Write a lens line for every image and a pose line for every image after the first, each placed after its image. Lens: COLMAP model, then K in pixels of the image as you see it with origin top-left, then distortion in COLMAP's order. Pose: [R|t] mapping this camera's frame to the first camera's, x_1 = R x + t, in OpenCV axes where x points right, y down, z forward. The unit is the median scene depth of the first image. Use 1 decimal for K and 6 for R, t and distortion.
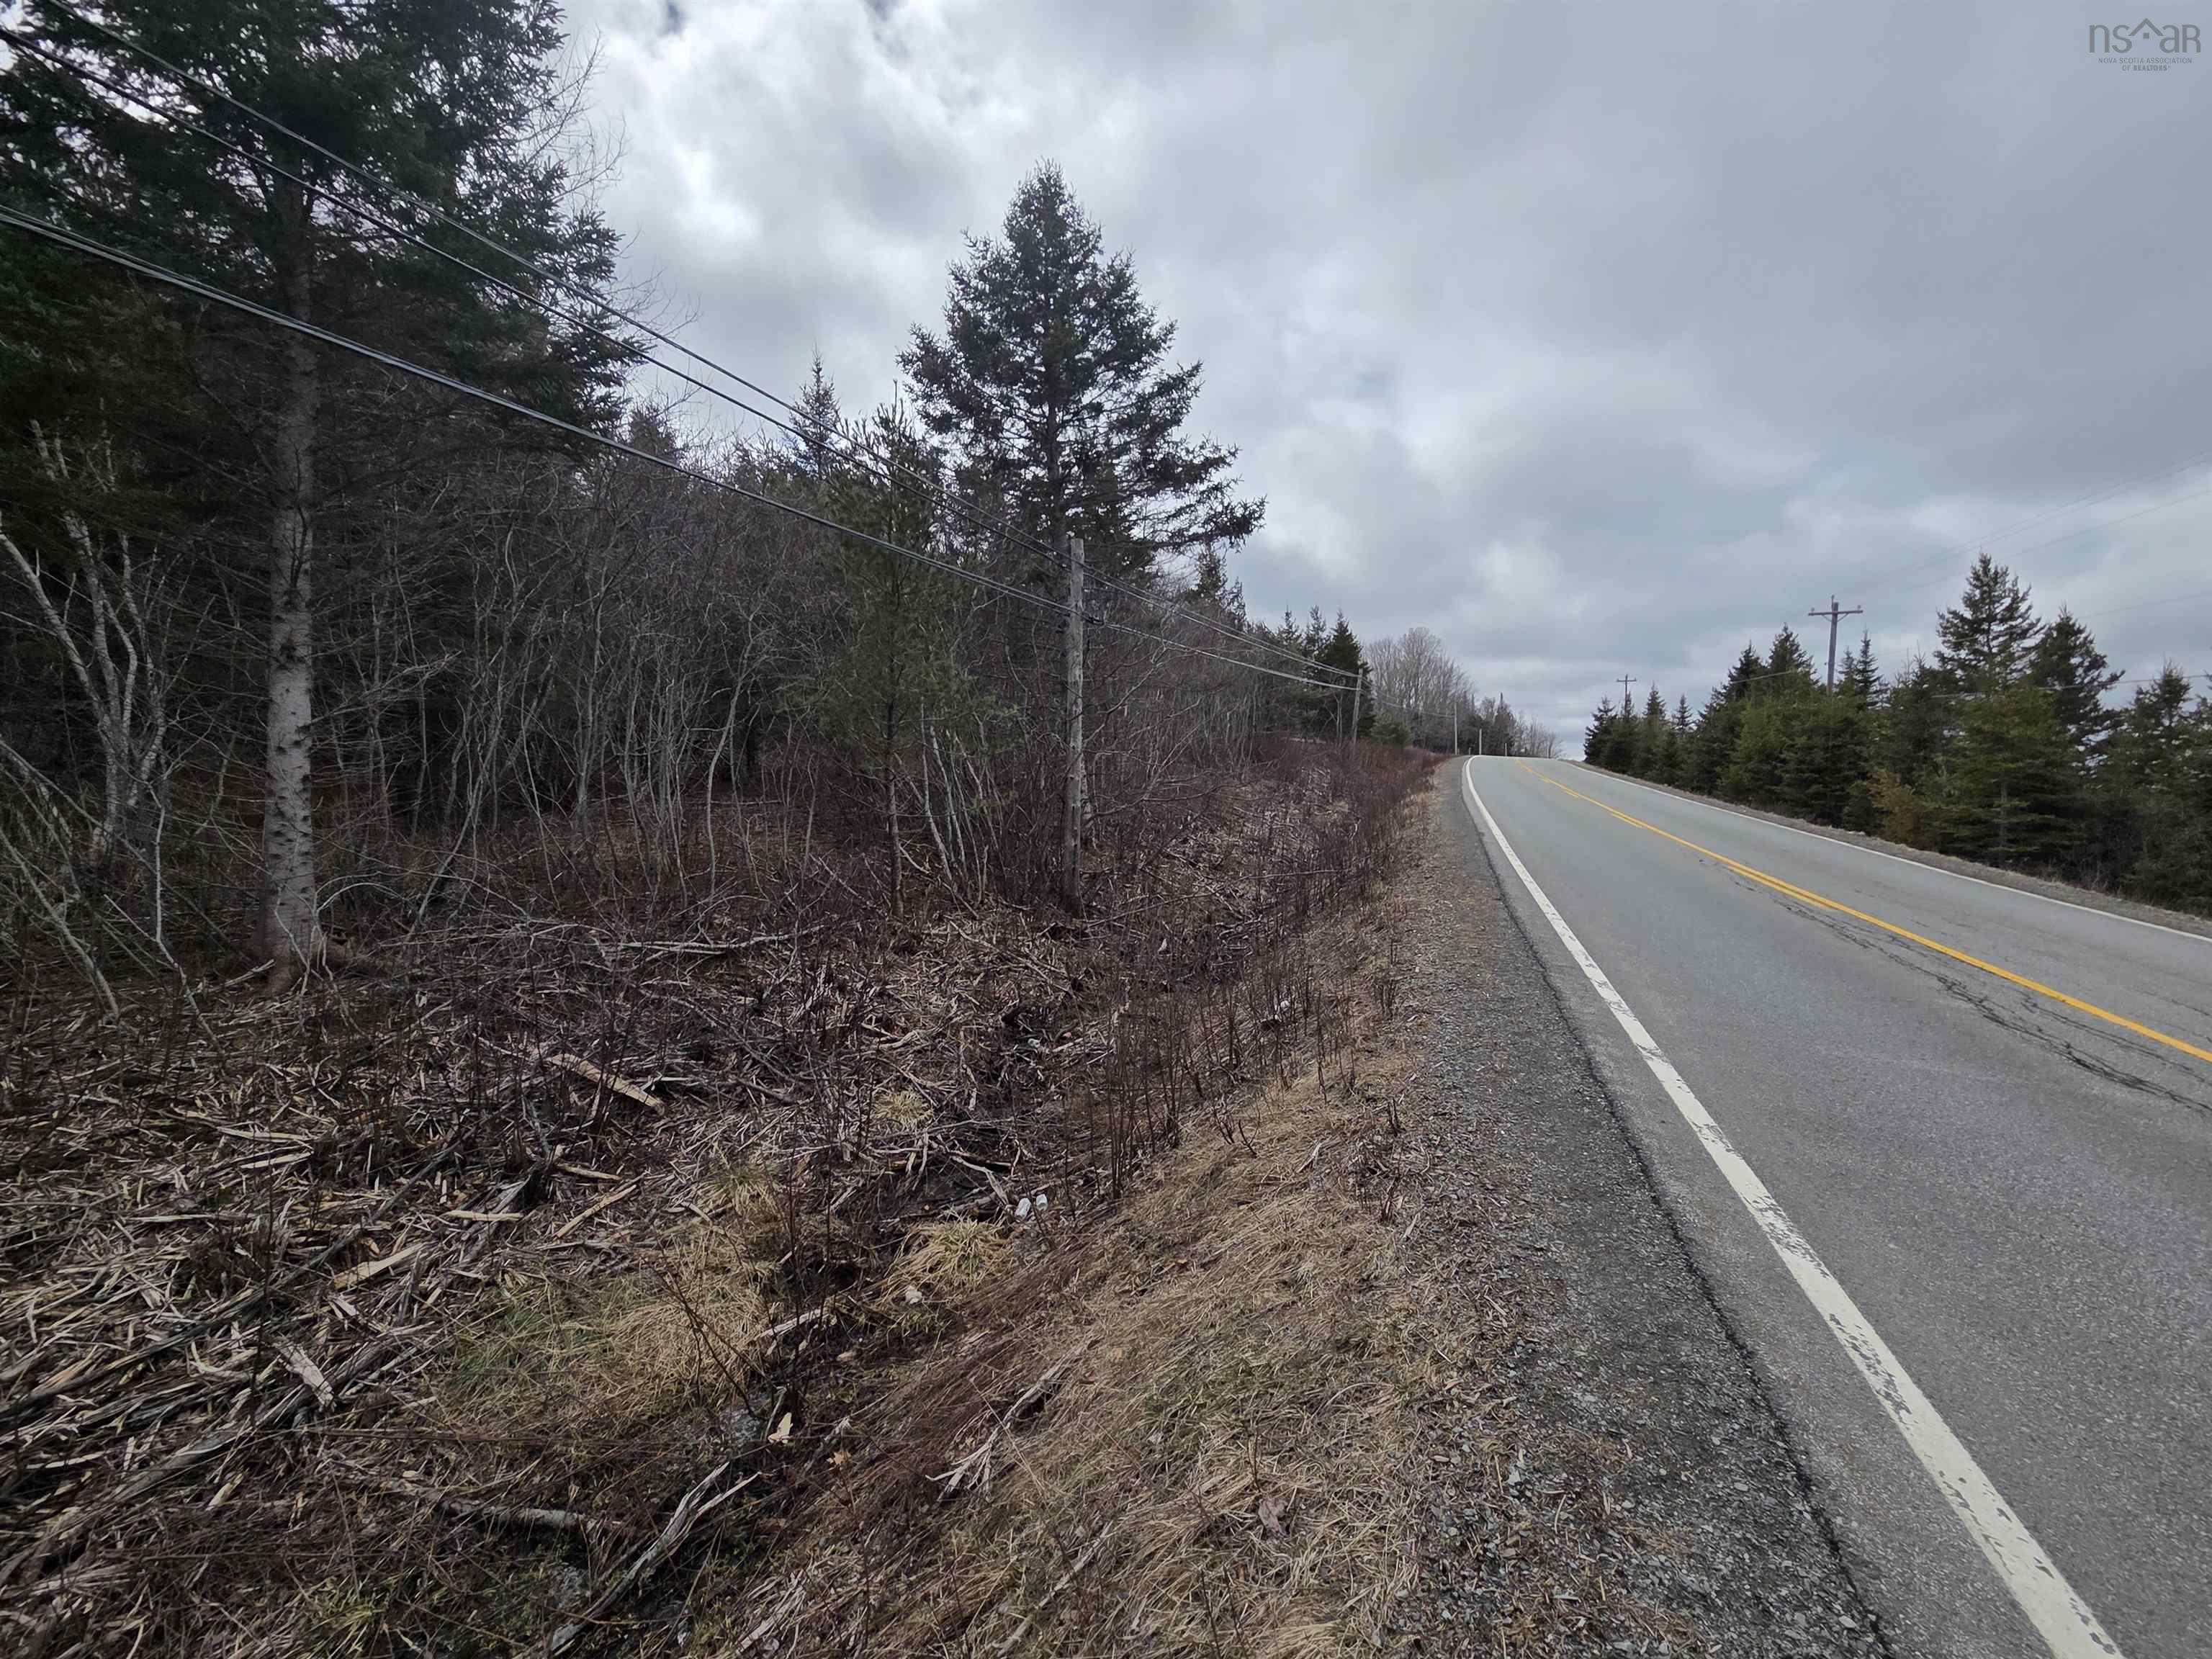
lens RADIAL K [[887.9, 0, 1102.5], [0, 887.9, 830.9], [0, 0, 1]] dist [-0.000479, -0.000927]
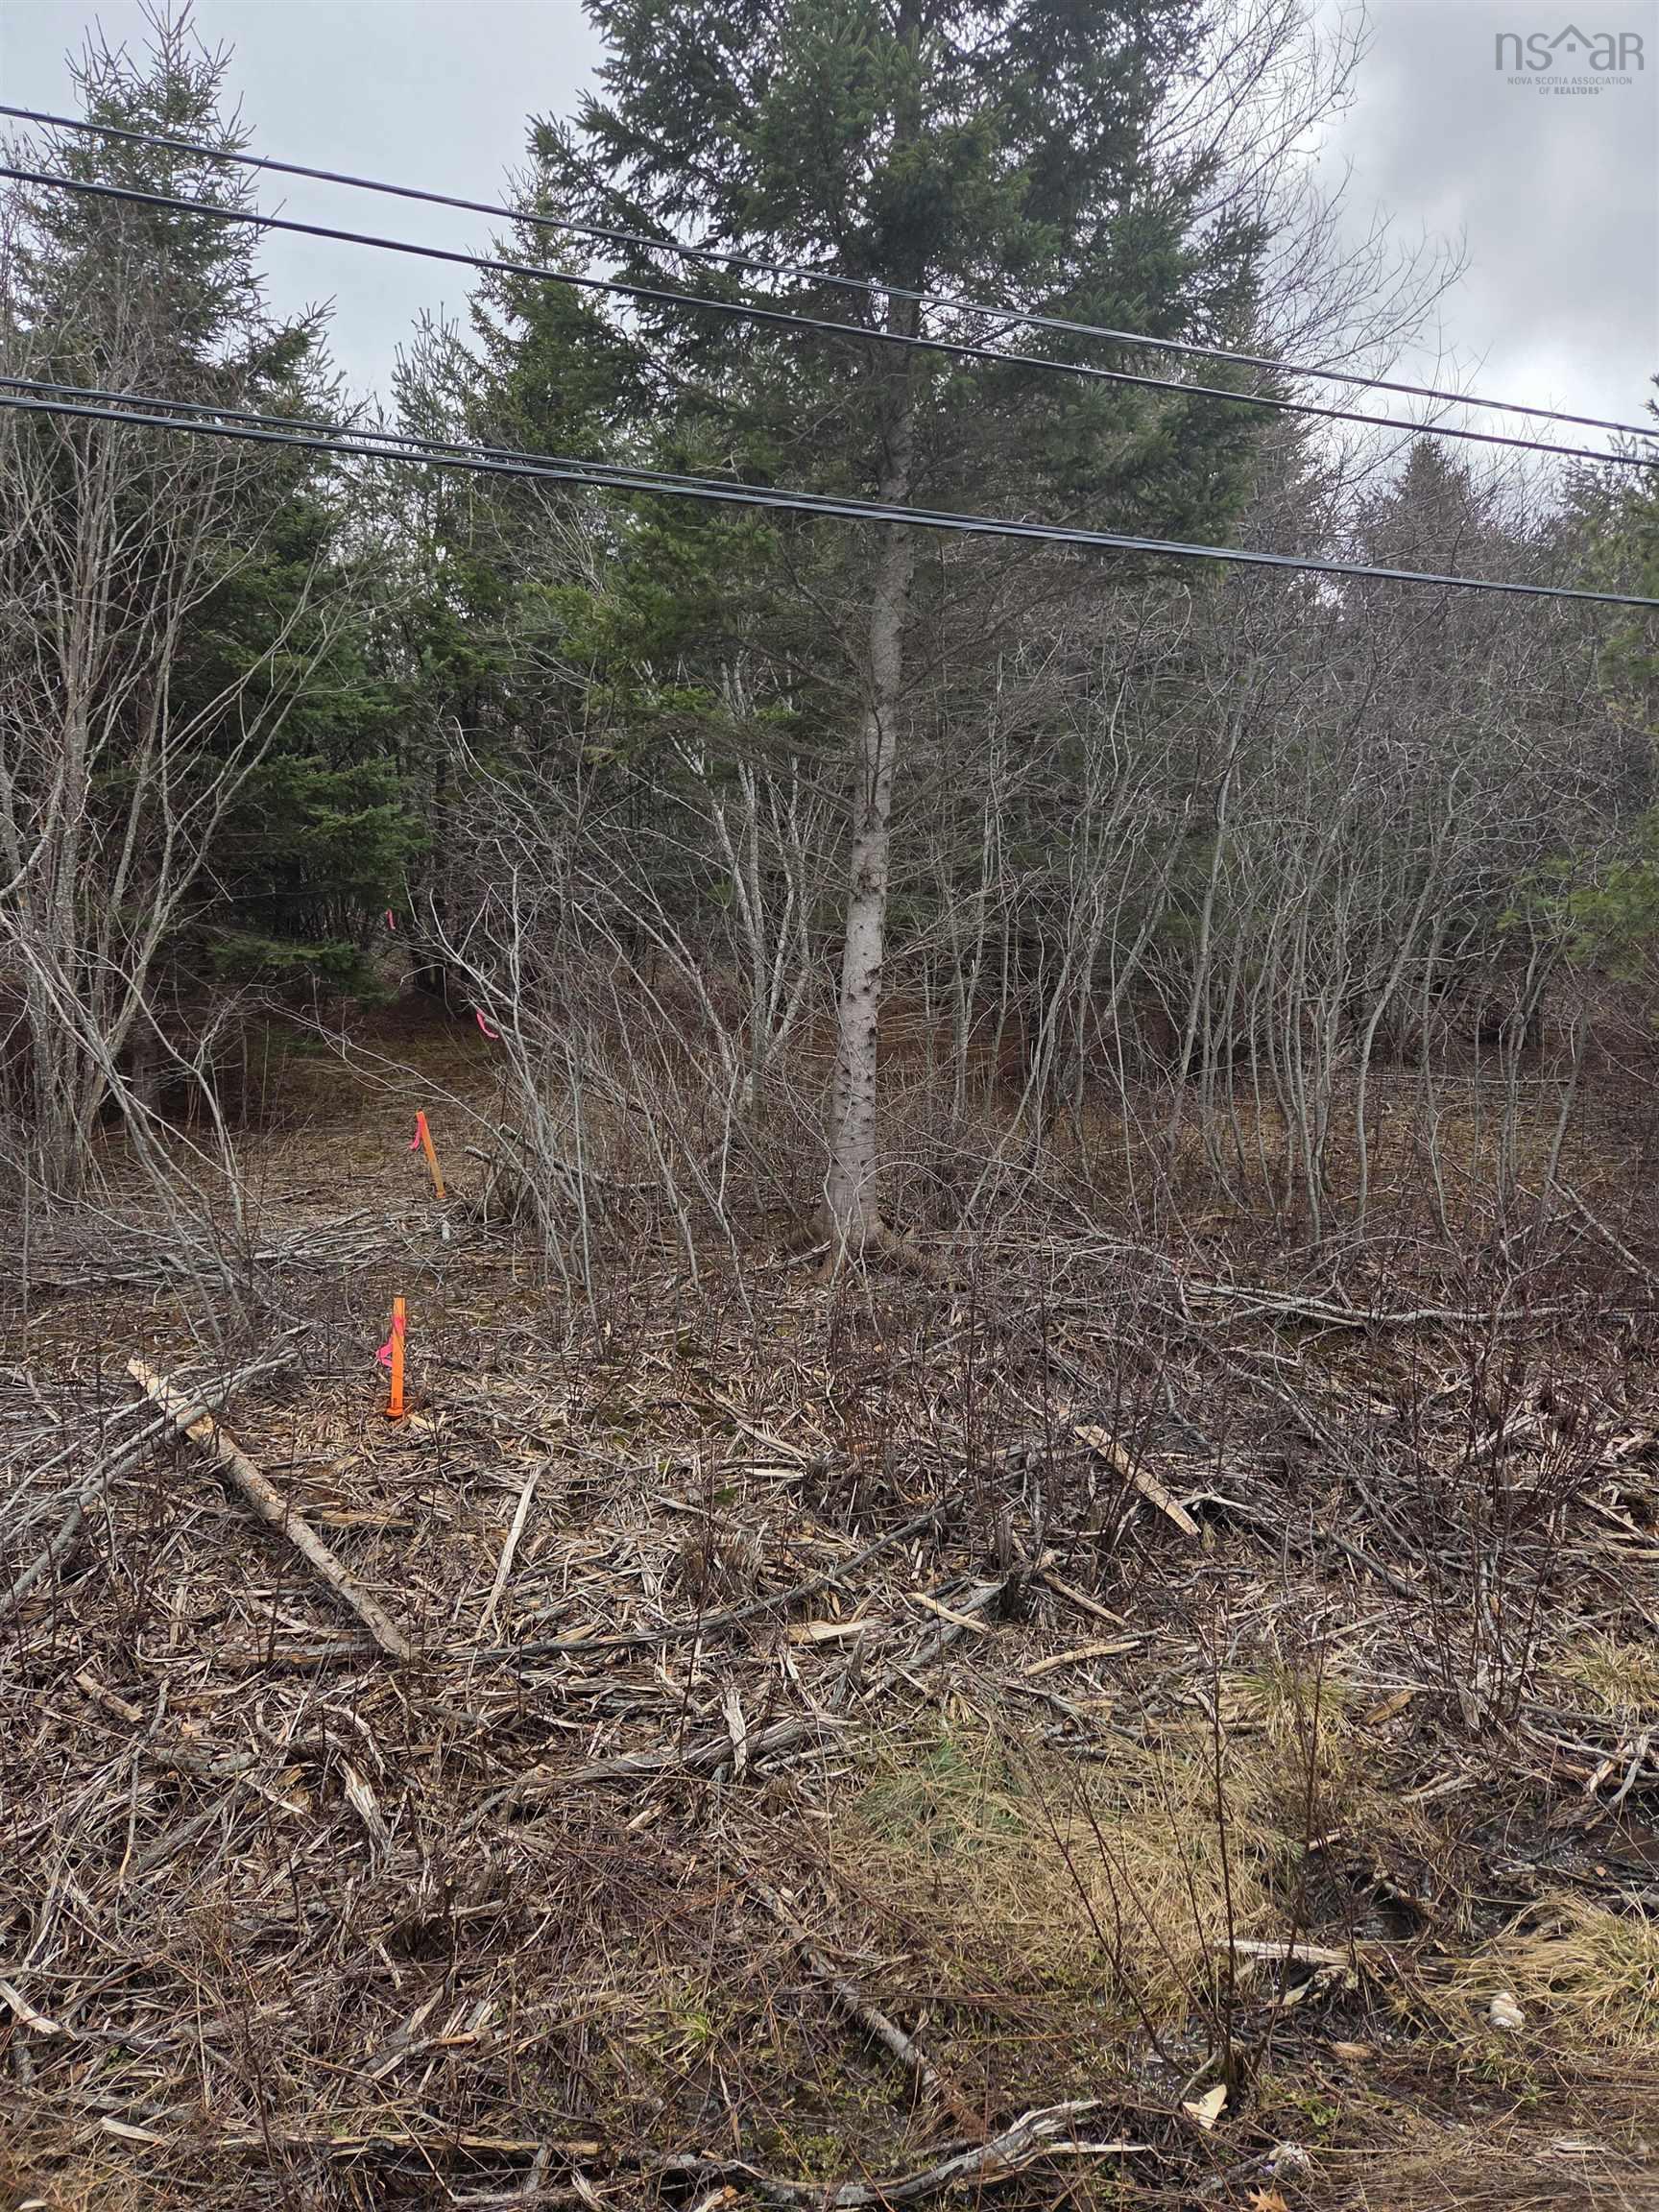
lens RADIAL K [[1456.1, 0, 833.7], [0, 1456.1, 1101.5], [0, 0, 1]] dist [0.031735, -0.014473]
pose [[0.674999, 0.060378, -0.735344, 0.117919], [-0.071749, 0.997294, 0.016024, -0.014822], [0.734322, 0.041944, 0.677504, 0.052923]]
